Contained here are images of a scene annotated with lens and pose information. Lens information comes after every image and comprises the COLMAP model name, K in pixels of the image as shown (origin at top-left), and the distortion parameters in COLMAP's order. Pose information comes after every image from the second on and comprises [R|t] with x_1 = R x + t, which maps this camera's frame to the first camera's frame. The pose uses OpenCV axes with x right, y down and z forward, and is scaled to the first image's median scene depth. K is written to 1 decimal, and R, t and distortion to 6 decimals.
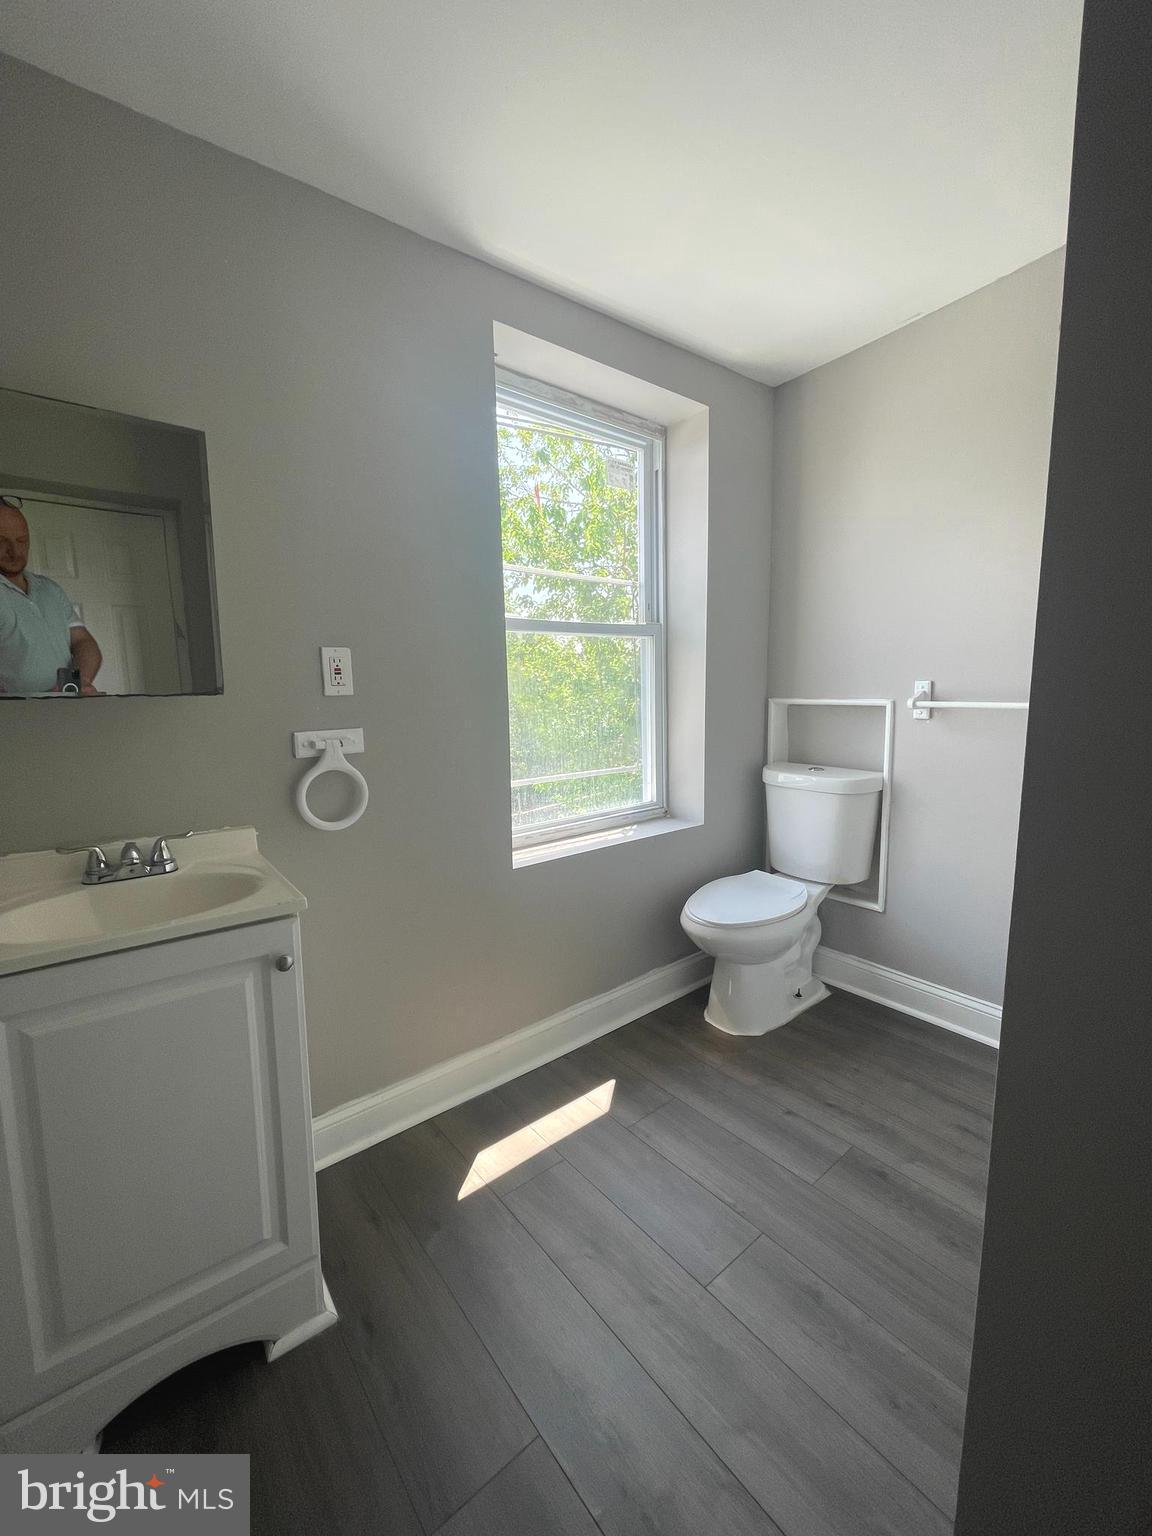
lens RADIAL K [[621.3, 0, 570.3], [0, 621.3, 763.0], [0, 0, 1]] dist [-0.001234, 0.000203]
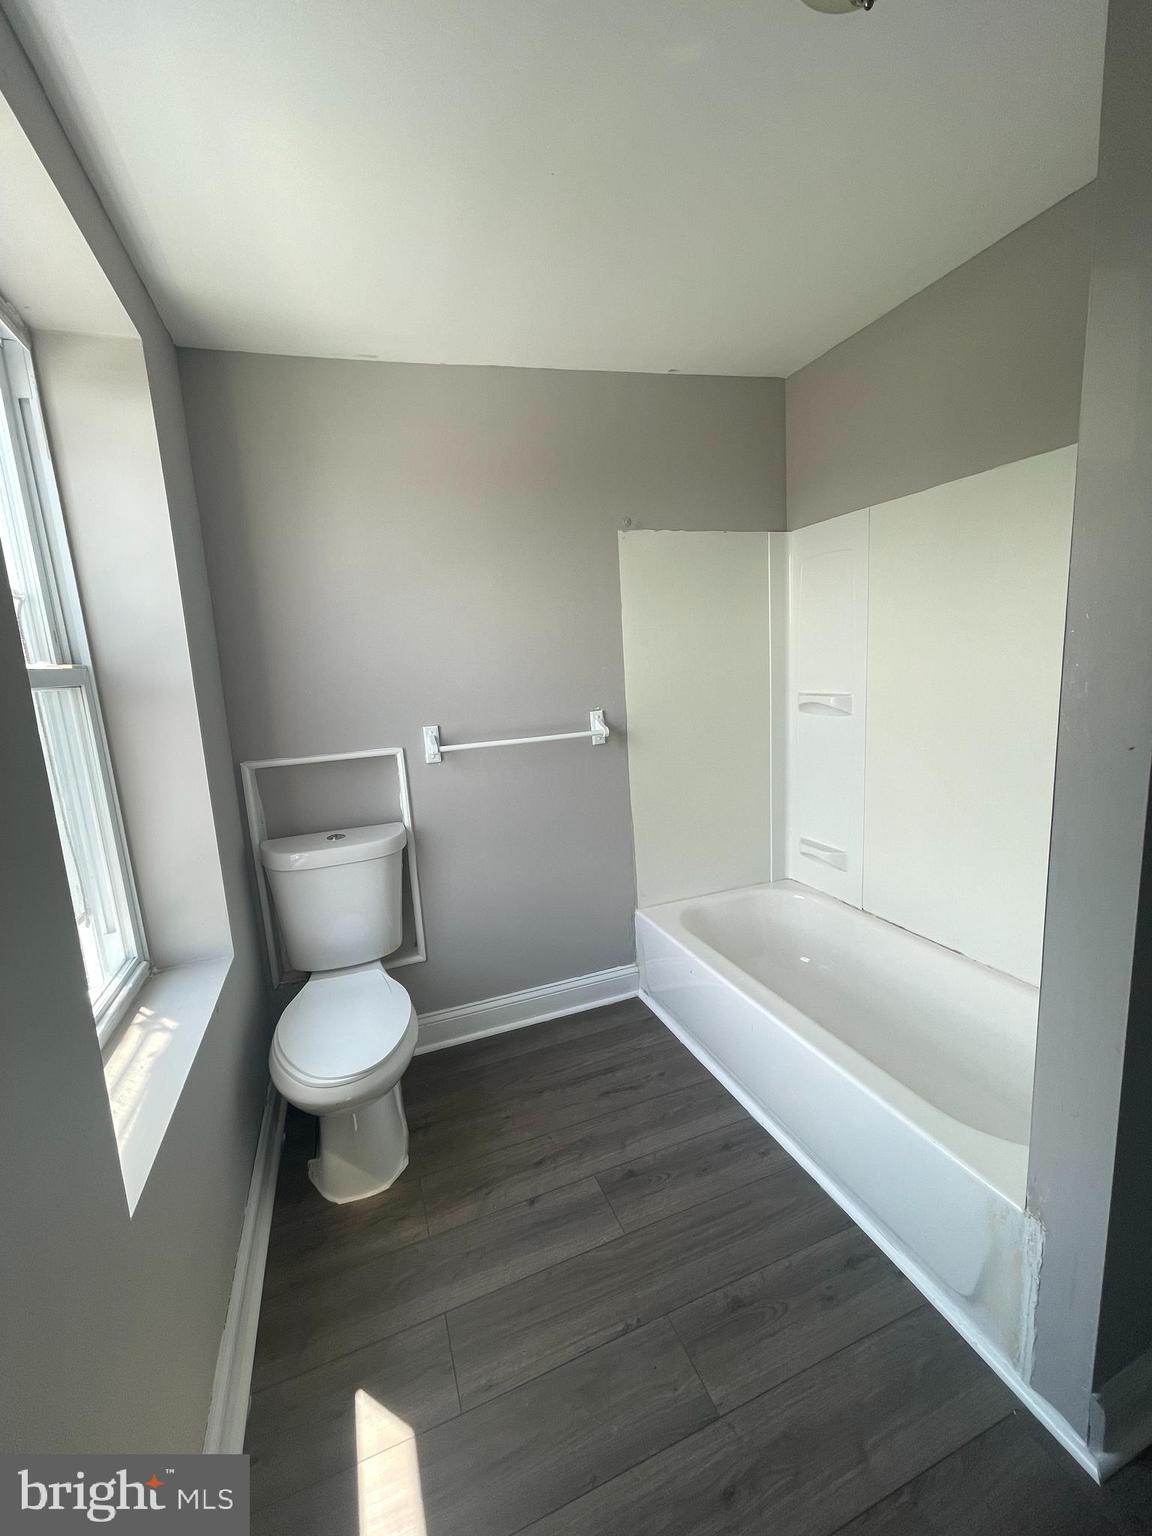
lens RADIAL K [[621.3, 0, 570.3], [0, 621.3, 763.0], [0, 0, 1]] dist [-0.001234, 0.000203]
pose [[0.310141, -0.145965, 0.939418, -0.350038], [0.182463, 0.978912, 0.091863, -0.130769], [-0.933017, 0.142919, 0.330234, 0.478453]]
